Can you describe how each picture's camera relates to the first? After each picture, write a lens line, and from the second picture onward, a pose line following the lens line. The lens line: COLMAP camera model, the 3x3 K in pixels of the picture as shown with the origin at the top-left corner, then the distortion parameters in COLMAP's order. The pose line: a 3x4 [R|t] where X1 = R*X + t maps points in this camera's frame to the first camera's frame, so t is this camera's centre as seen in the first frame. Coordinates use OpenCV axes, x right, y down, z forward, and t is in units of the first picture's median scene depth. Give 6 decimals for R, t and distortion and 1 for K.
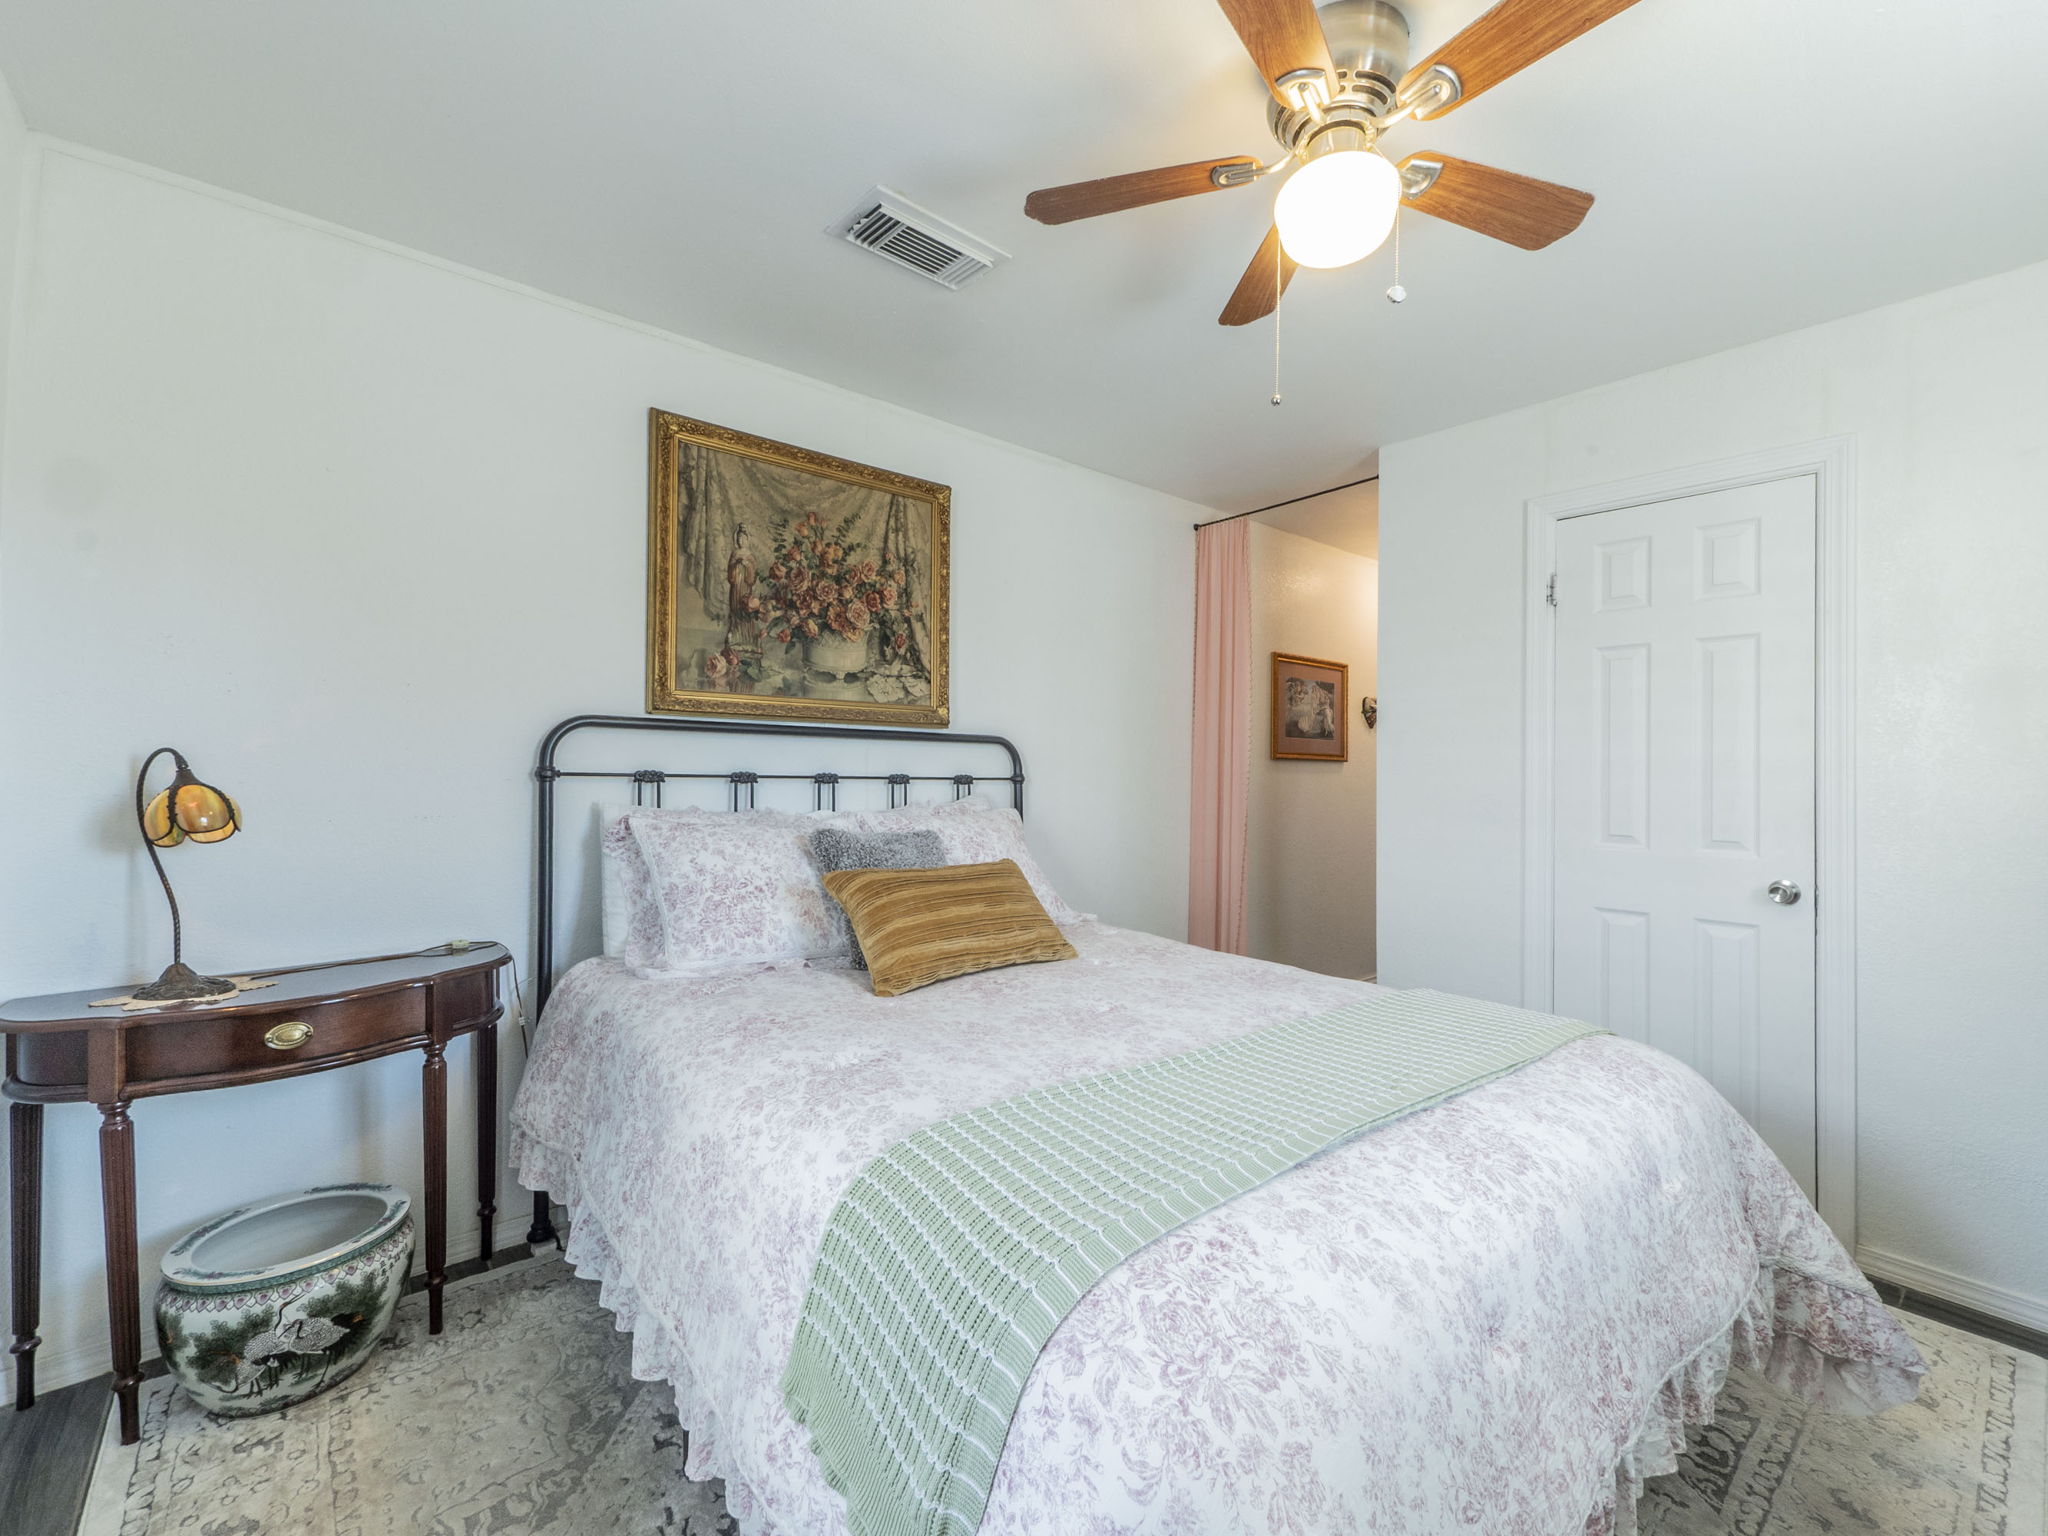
lens RADIAL K [[834.4, 0, 1067.5], [0, 834.4, 767.2], [0, 0, 1]] dist [-0.000122, 0.000021]
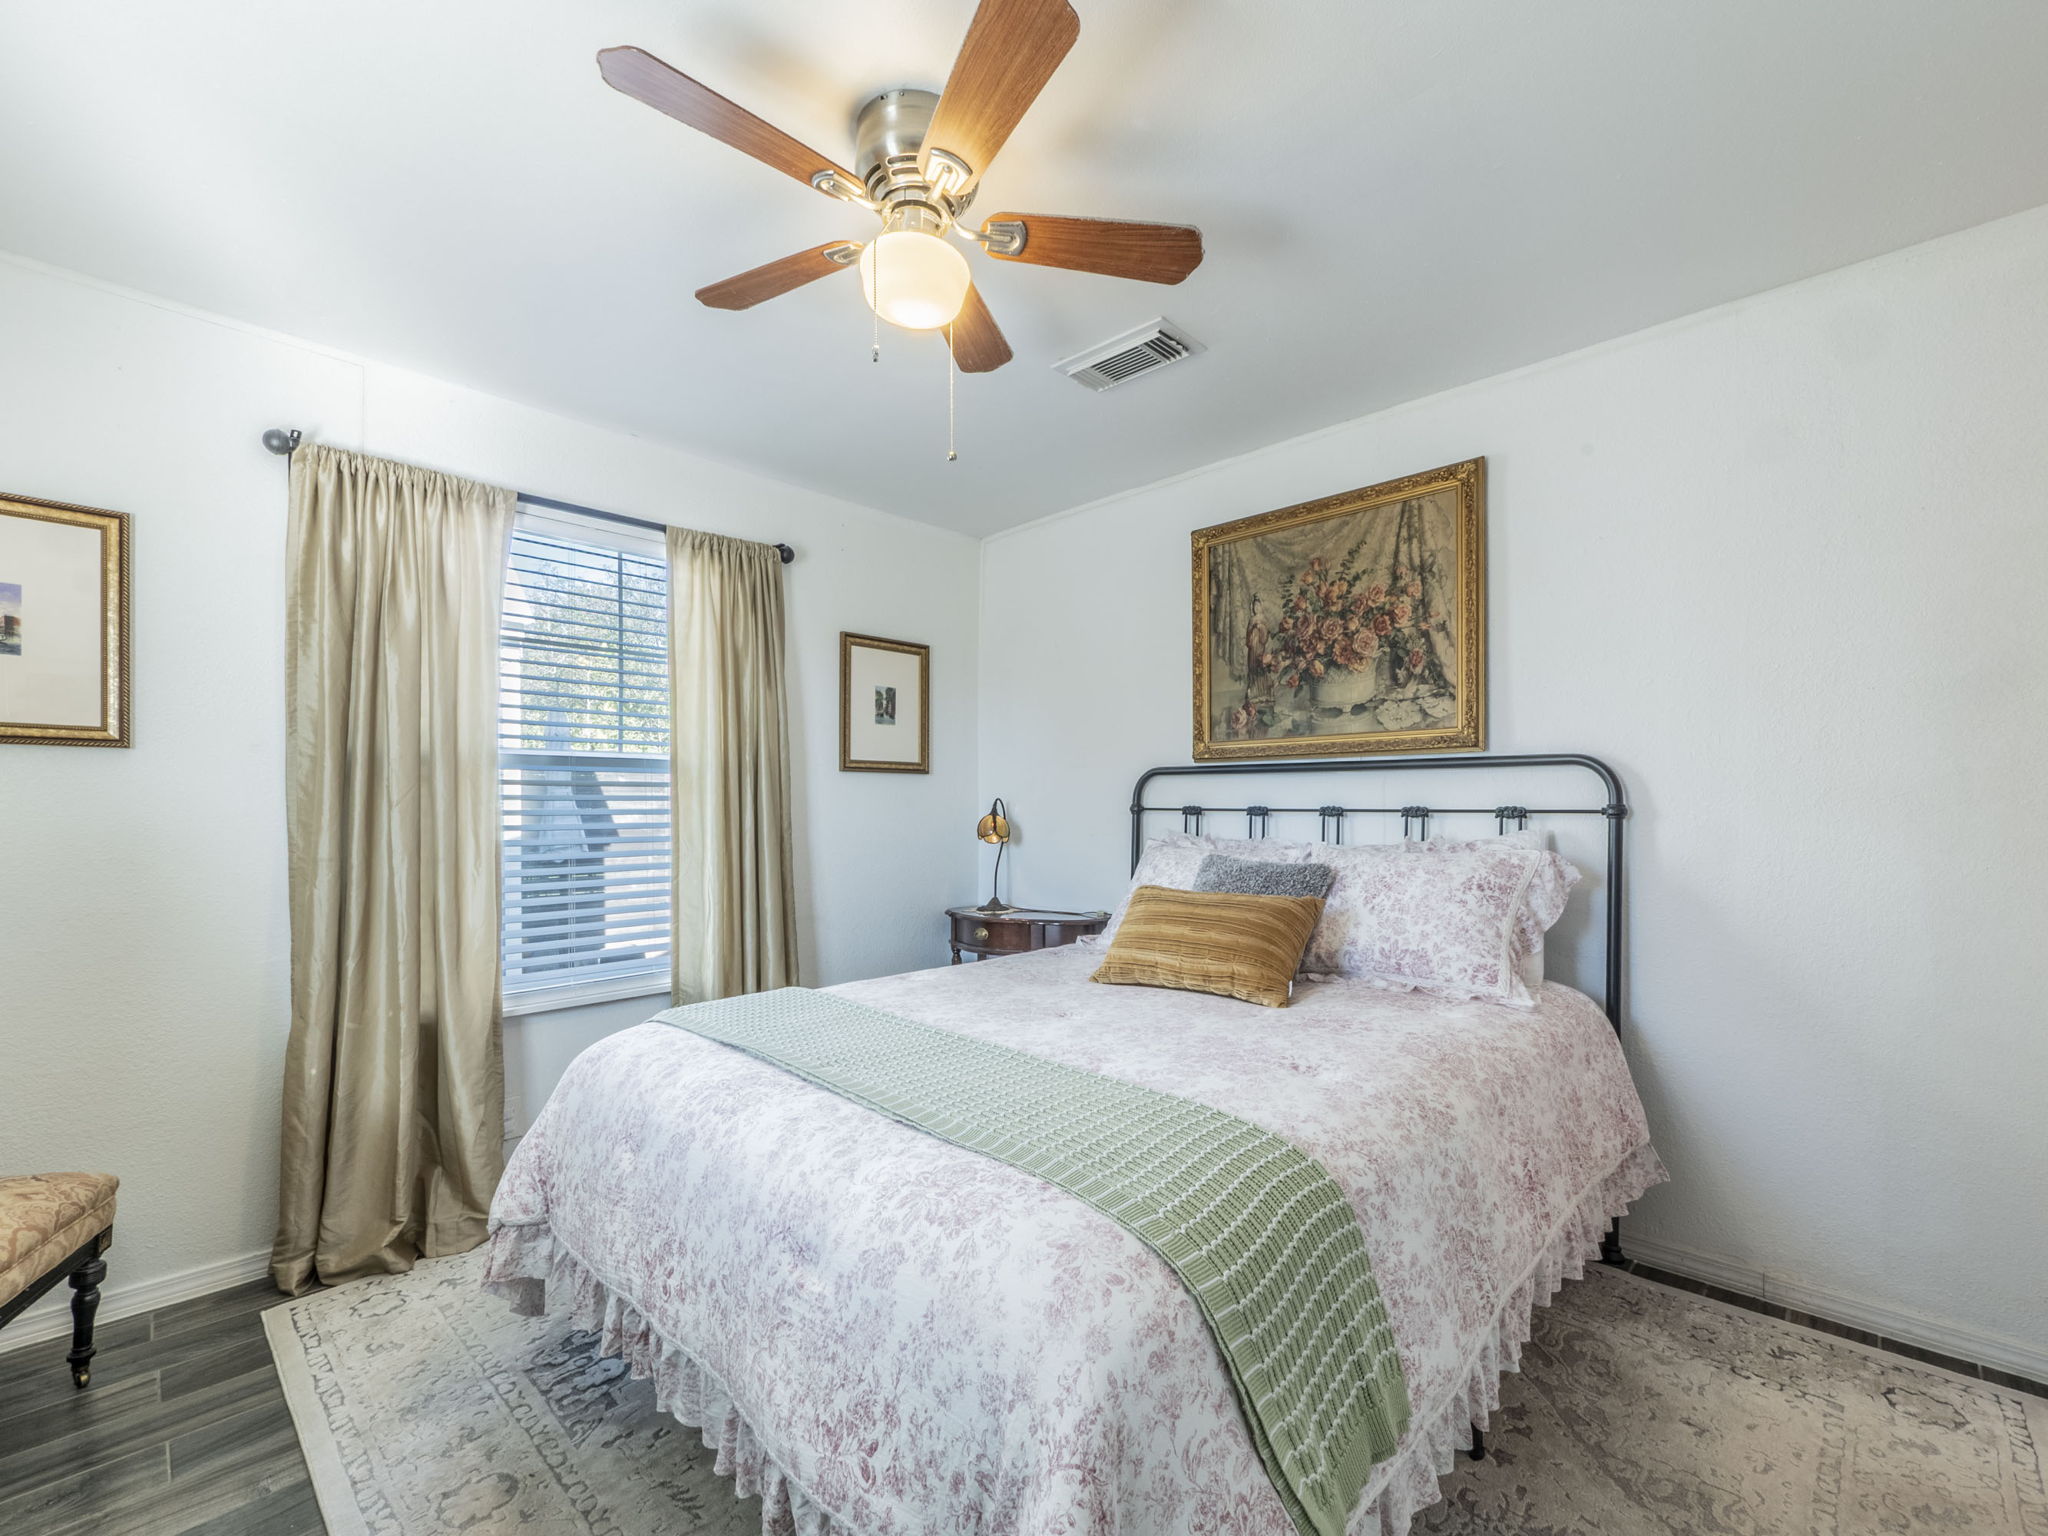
lens RADIAL K [[894.7, 0, 1053.3], [0, 894.7, 812.7], [0, 0, 1]] dist [0.000141, 0.000237]
pose [[0.121557, -0.005475, -0.992569, 0.775315], [0.009271, 0.999947, -0.004381, 0.016894], [0.992541, -0.008670, 0.121602, 0.534081]]
